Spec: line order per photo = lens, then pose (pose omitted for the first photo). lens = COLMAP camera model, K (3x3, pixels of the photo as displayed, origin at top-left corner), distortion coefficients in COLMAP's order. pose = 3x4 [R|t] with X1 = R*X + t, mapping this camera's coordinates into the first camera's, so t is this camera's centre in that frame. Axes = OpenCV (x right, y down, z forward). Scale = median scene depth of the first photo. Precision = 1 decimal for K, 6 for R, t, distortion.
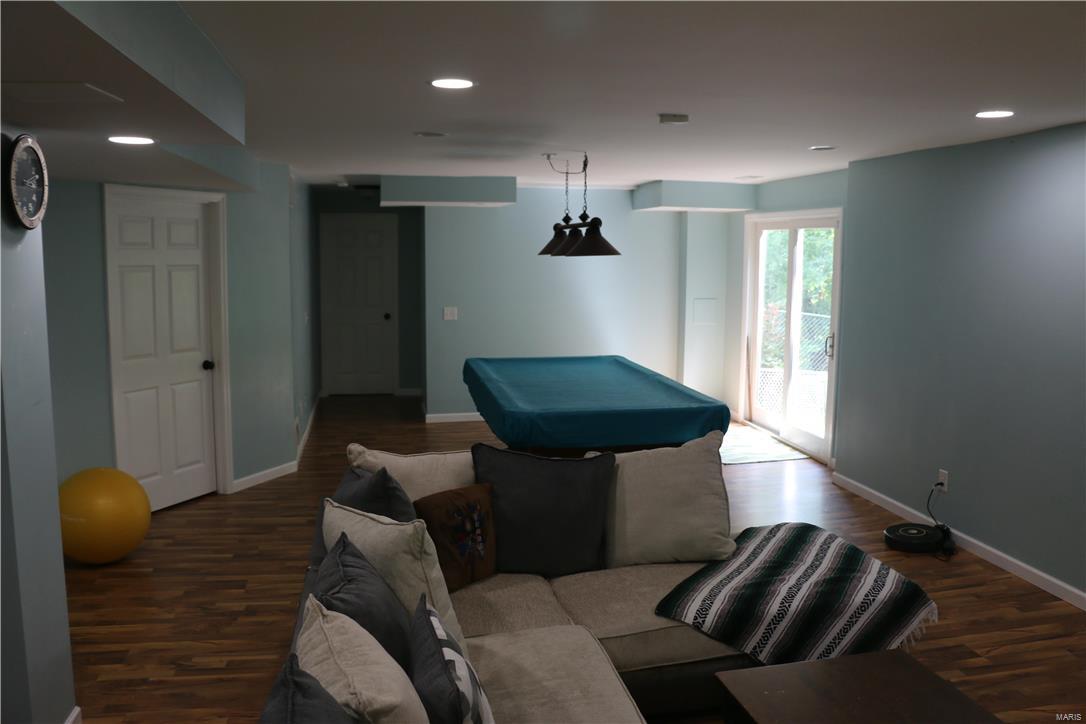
lens RADIAL K [[897.2, 0, 543.0], [0, 897.2, 362.0], [0, 0, 1]] dist [-0.195015, 0.158310]
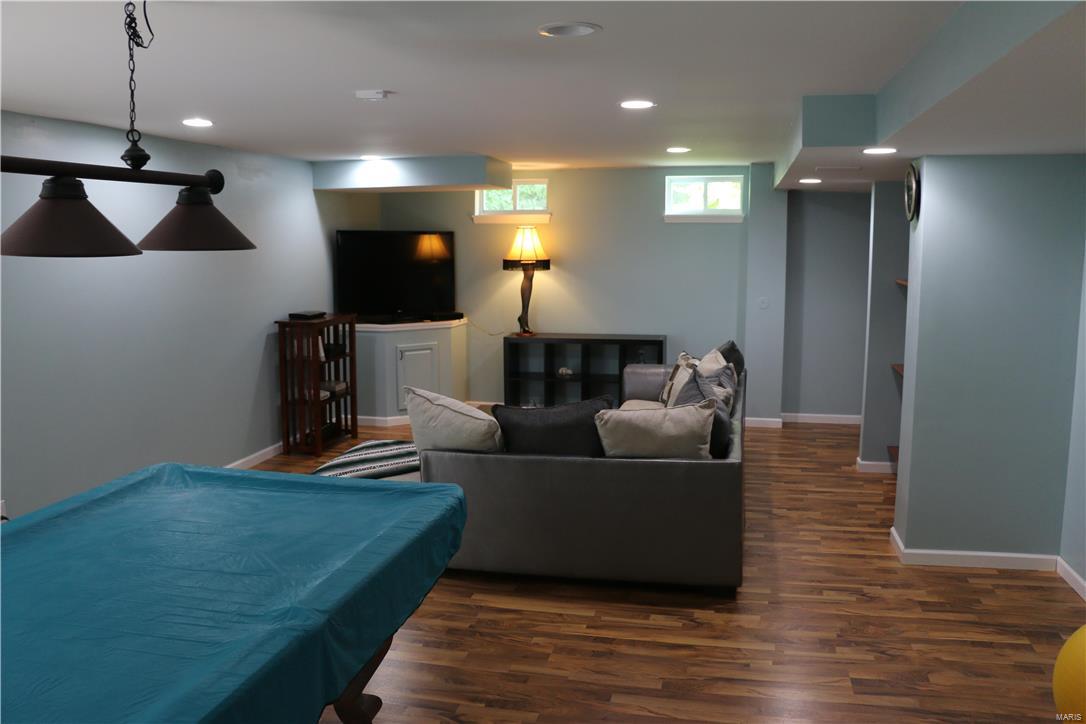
lens RADIAL K [[897.2, 0, 543.0], [0, 897.2, 362.0], [0, 0, 1]] dist [-0.195015, 0.158310]
pose [[-0.918576, -0.052885, 0.391691, -0.448872], [0.052265, 0.966053, 0.253003, -0.253432], [-0.391775, 0.252875, -0.884628, 2.030530]]
